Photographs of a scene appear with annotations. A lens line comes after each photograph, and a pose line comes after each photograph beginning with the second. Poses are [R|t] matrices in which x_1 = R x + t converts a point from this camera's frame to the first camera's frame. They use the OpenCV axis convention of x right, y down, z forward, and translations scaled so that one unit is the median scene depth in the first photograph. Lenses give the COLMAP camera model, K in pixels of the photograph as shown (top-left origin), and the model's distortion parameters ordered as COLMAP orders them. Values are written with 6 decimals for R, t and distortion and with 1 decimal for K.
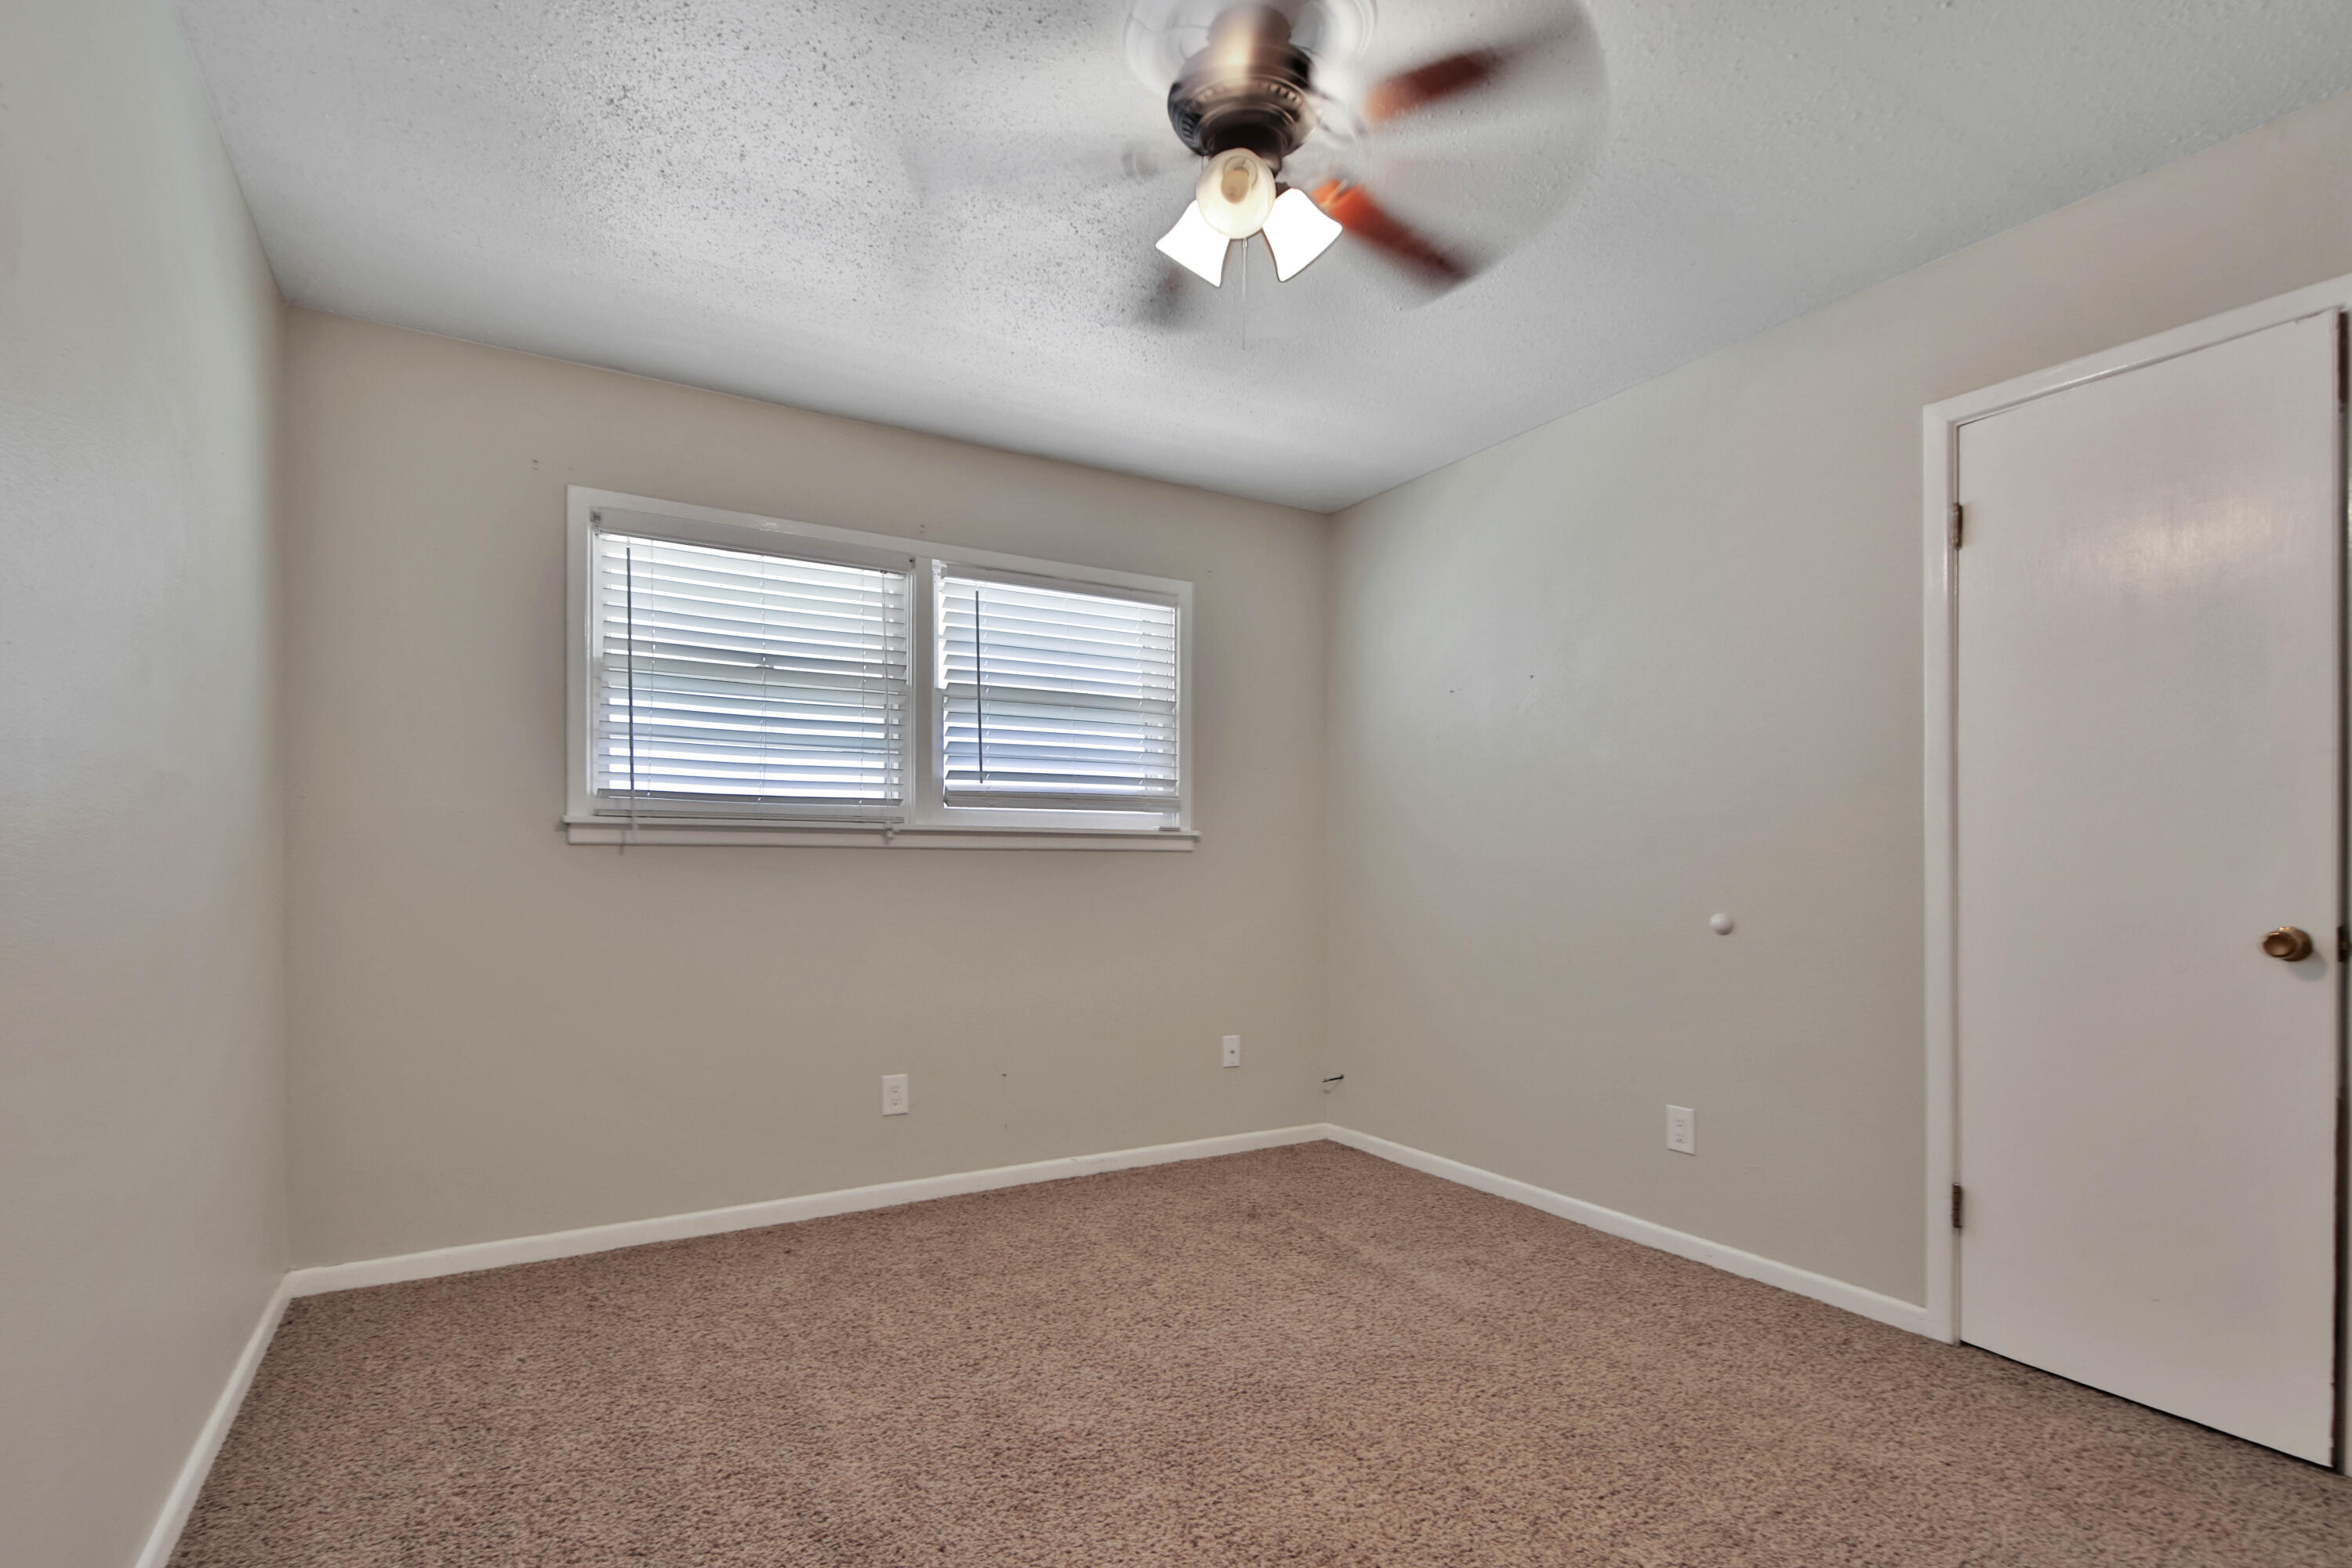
lens RADIAL K [[1108.3, 0, 1128.4], [0, 1108.3, 855.6], [0, 0, 1]] dist [0.002653, -0.000063]
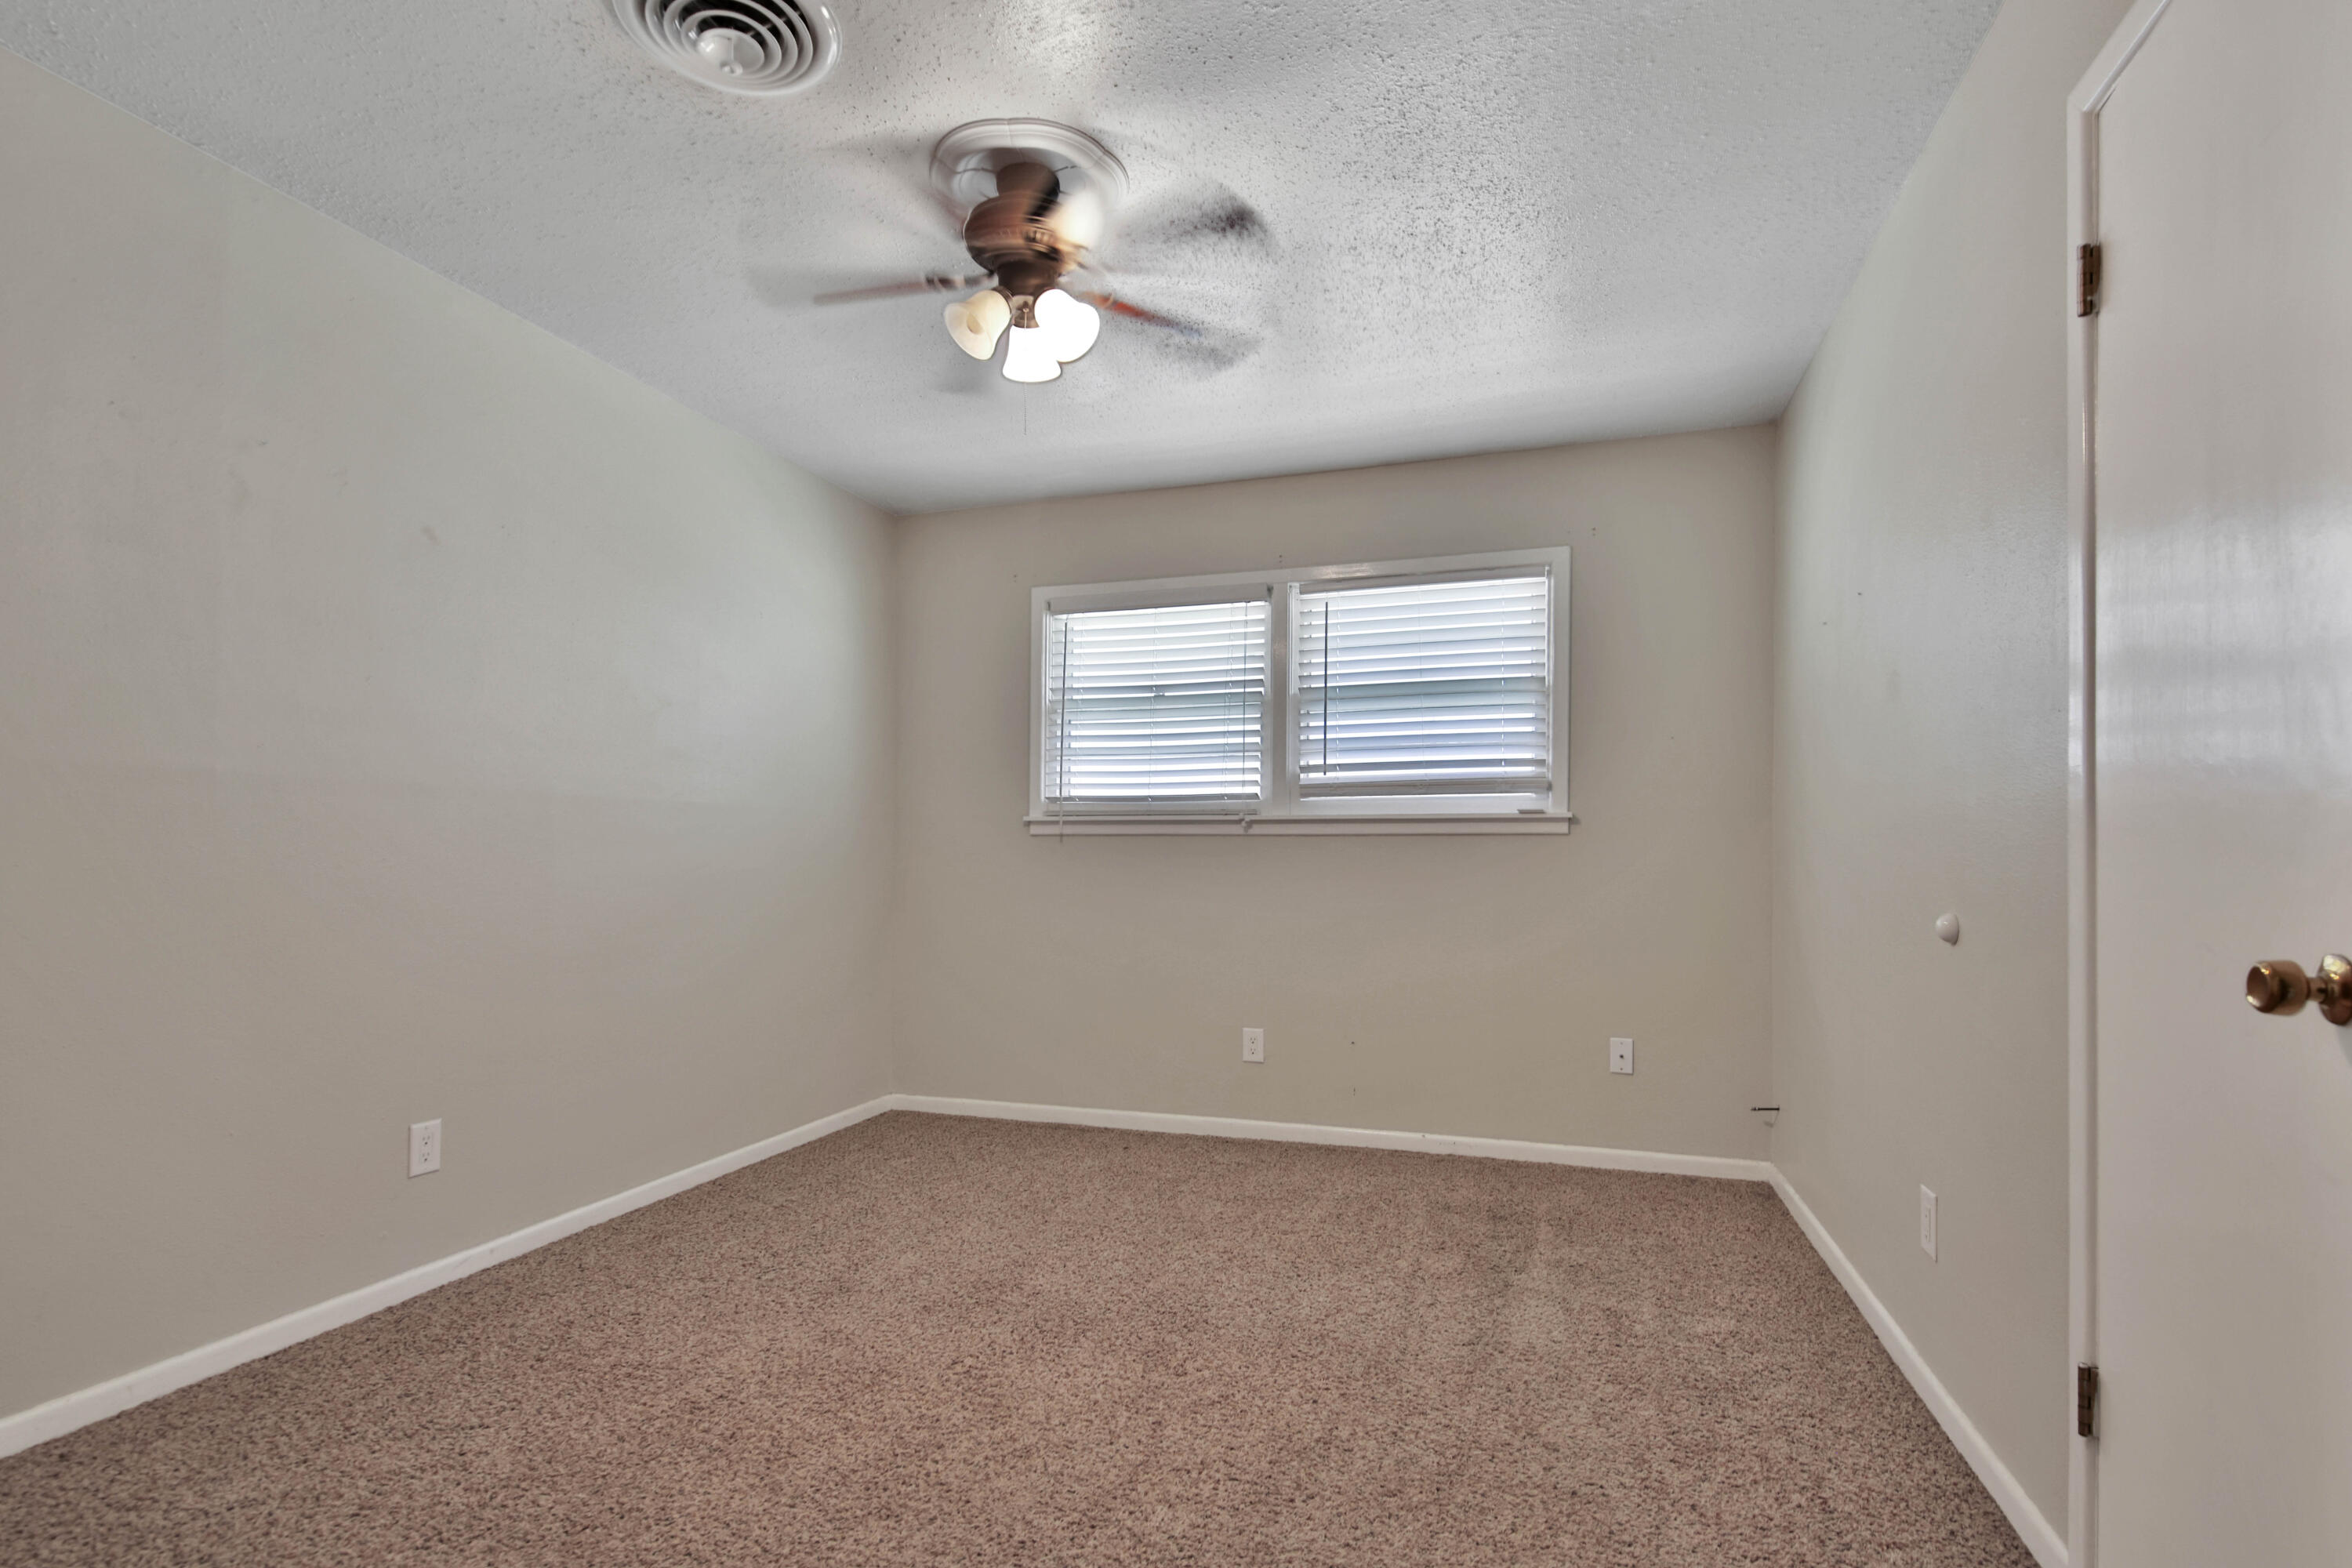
lens RADIAL K [[1078.4, 0, 1170.5], [0, 1078.4, 840.3], [0, 0, 1]] dist [0.000368, -0.000210]
pose [[0.680373, -0.011241, -0.732780, 0.549926], [0.006114, 0.999935, -0.009663, 0.008868], [0.732841, 0.002094, 0.680397, 0.153620]]
